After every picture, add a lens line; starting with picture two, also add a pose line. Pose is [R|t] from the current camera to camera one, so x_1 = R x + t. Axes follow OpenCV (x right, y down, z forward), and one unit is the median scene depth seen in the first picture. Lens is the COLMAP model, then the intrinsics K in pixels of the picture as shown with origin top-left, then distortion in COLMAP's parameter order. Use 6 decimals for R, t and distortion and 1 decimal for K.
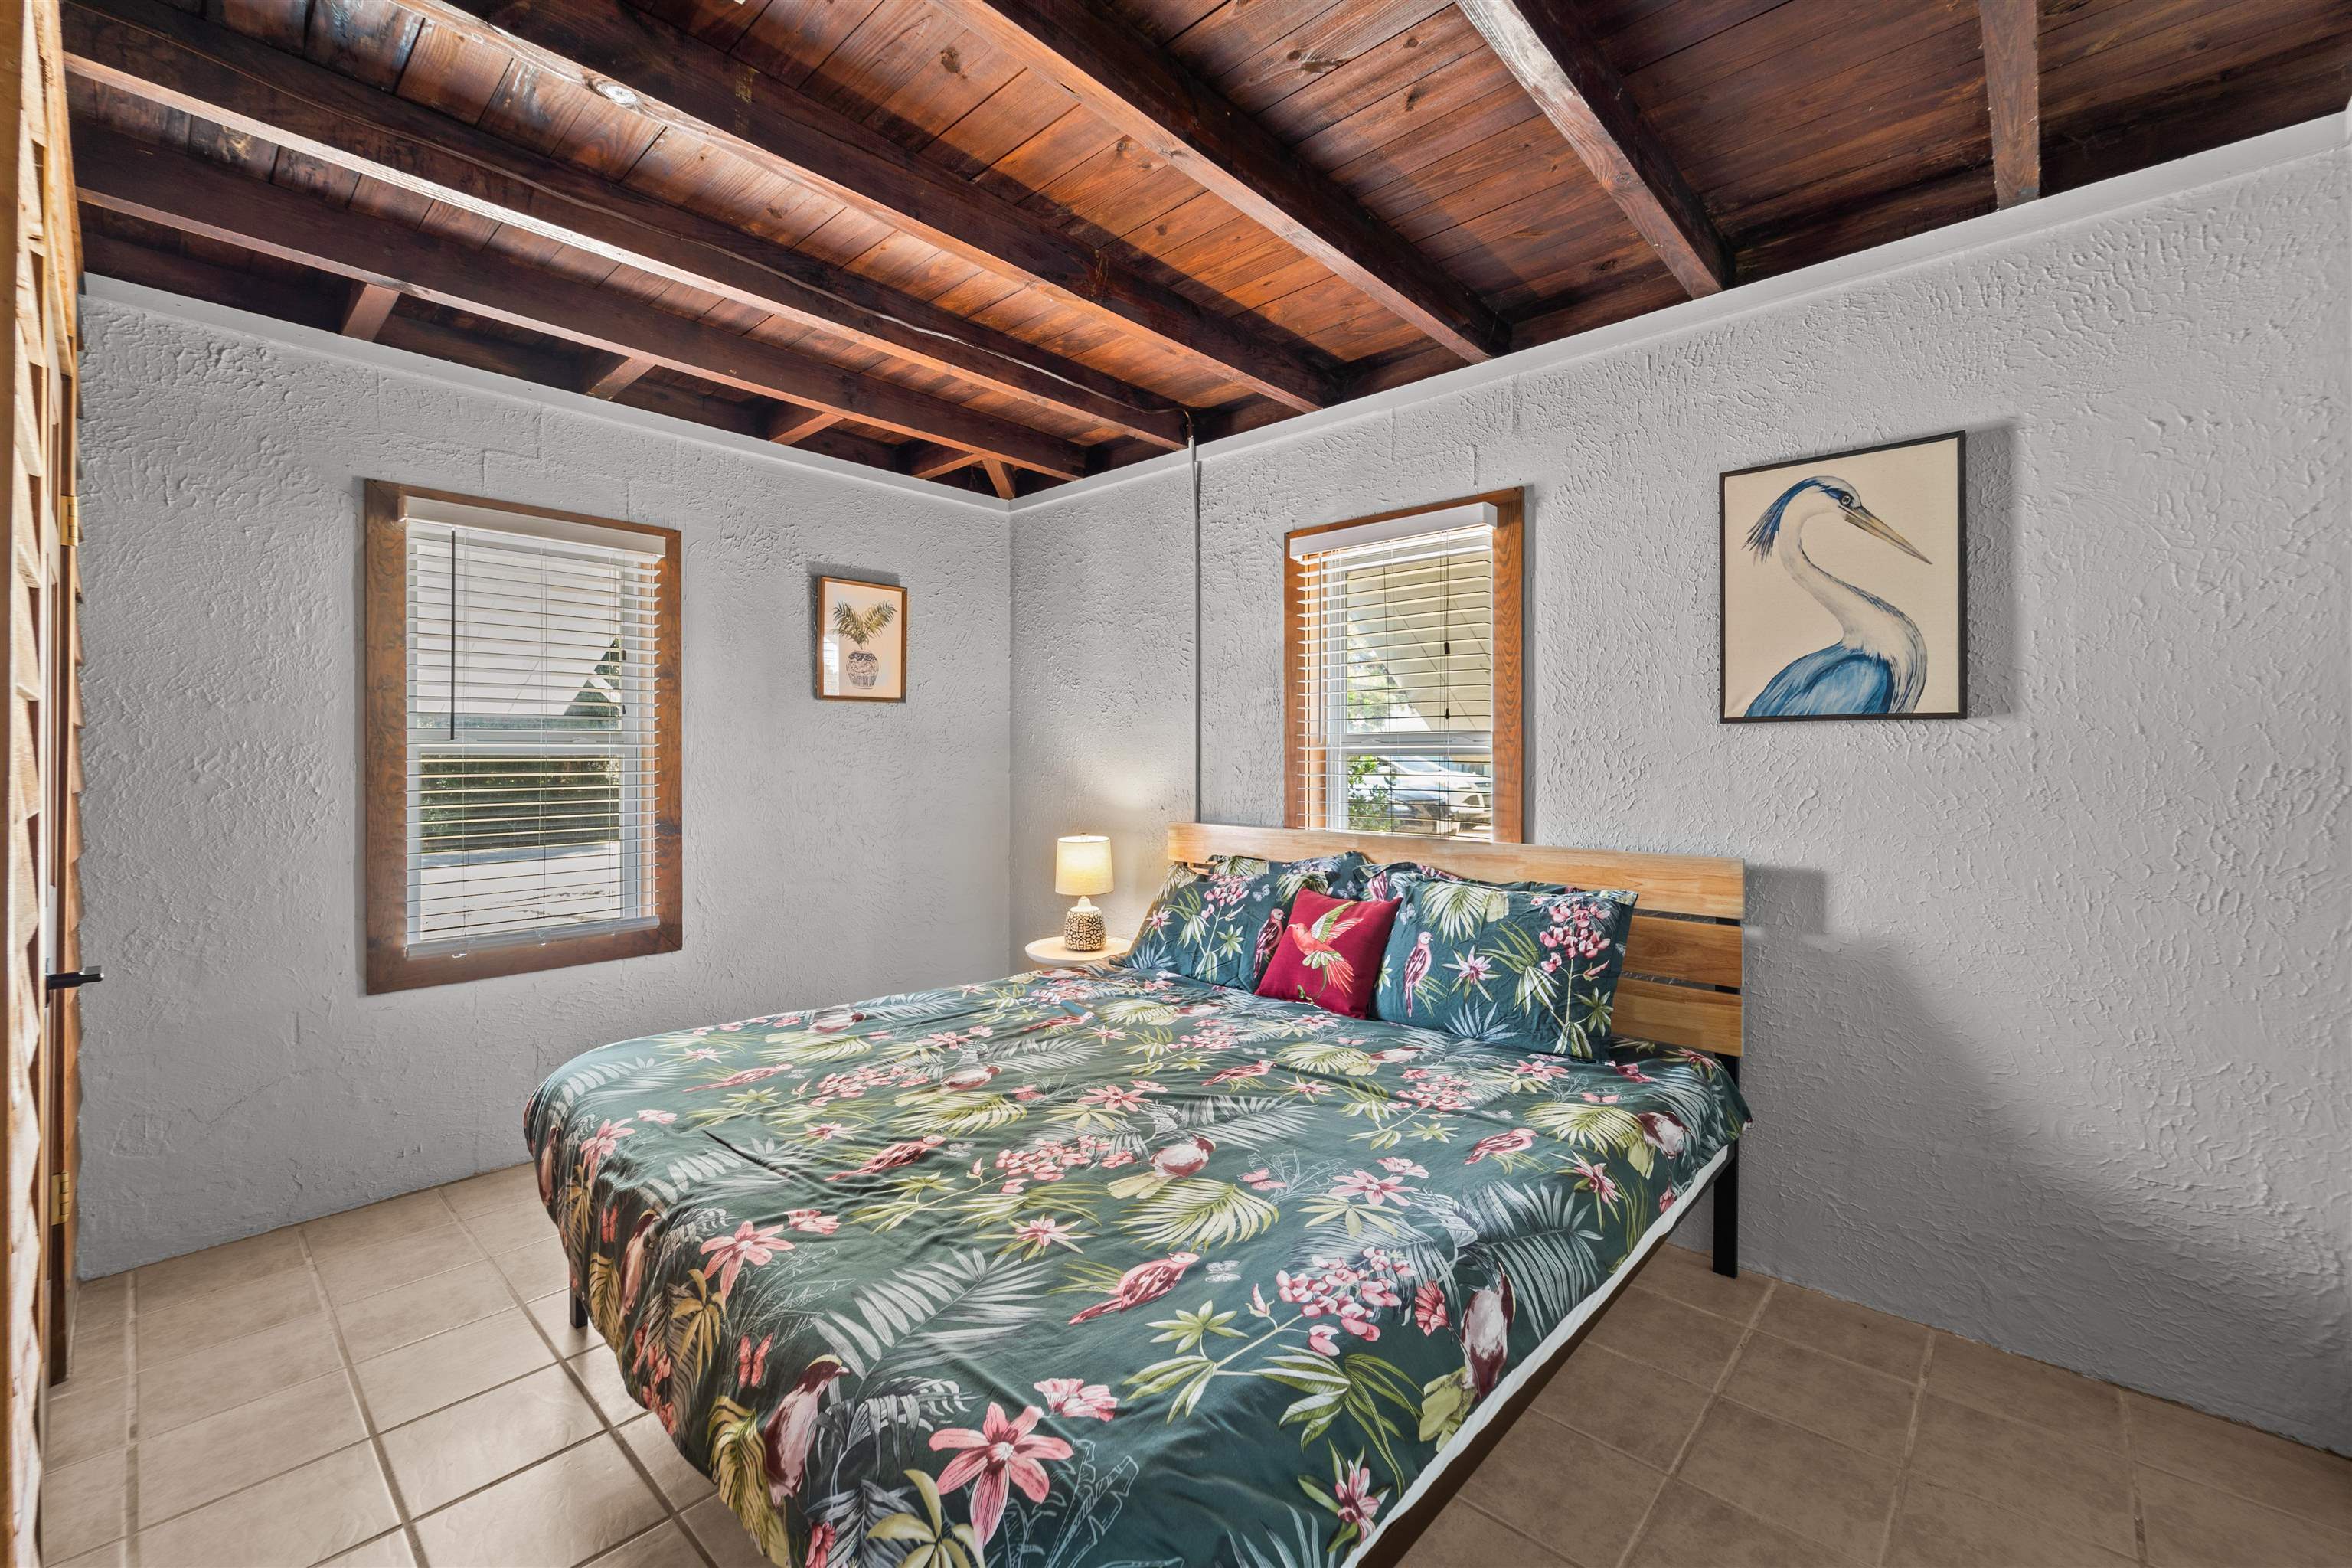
lens RADIAL K [[950.3, 0, 1179.4], [0, 950.3, 765.9], [0, 0, 1]] dist [0.005395, -0.003522]
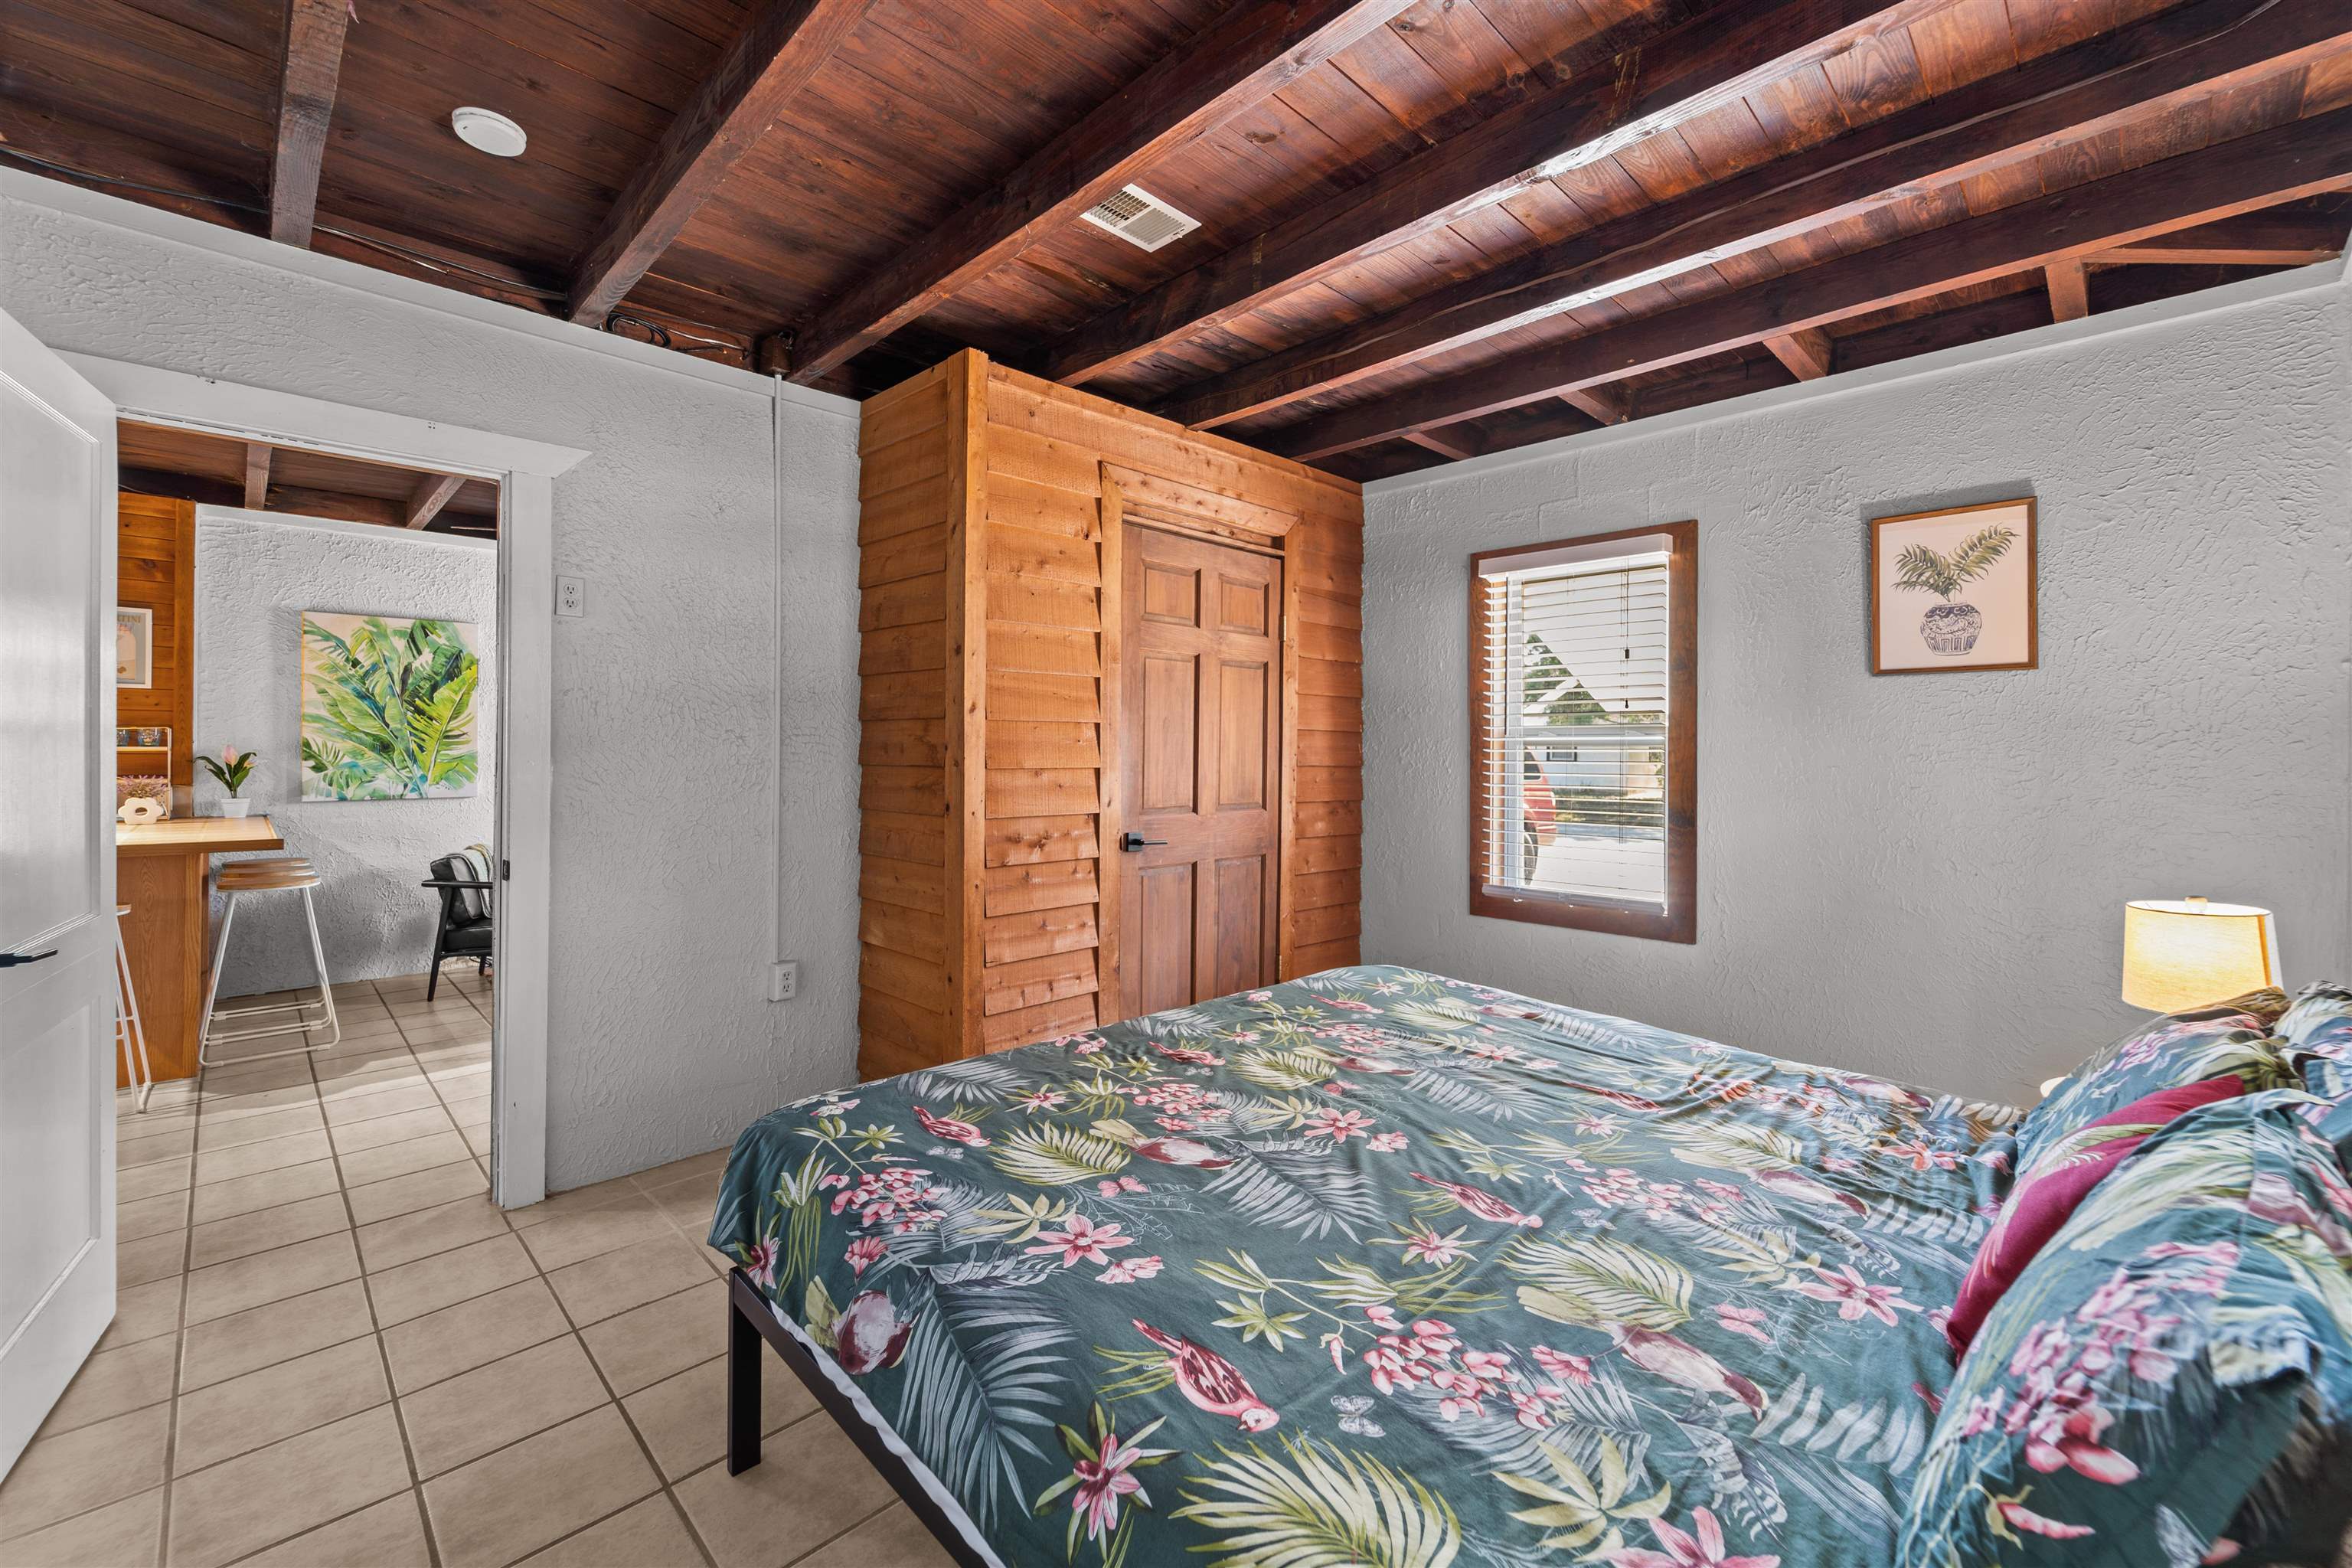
lens RADIAL K [[950.3, 0, 1177.3], [0, 950.3, 748.6], [0, 0, 1]] dist [0.005395, -0.003522]
pose [[-0.050127, -0.000445, -0.998743, 0.836925], [-0.014992, 0.999888, 0.000306, -0.003264], [0.998630, 0.014988, -0.050128, 0.886889]]
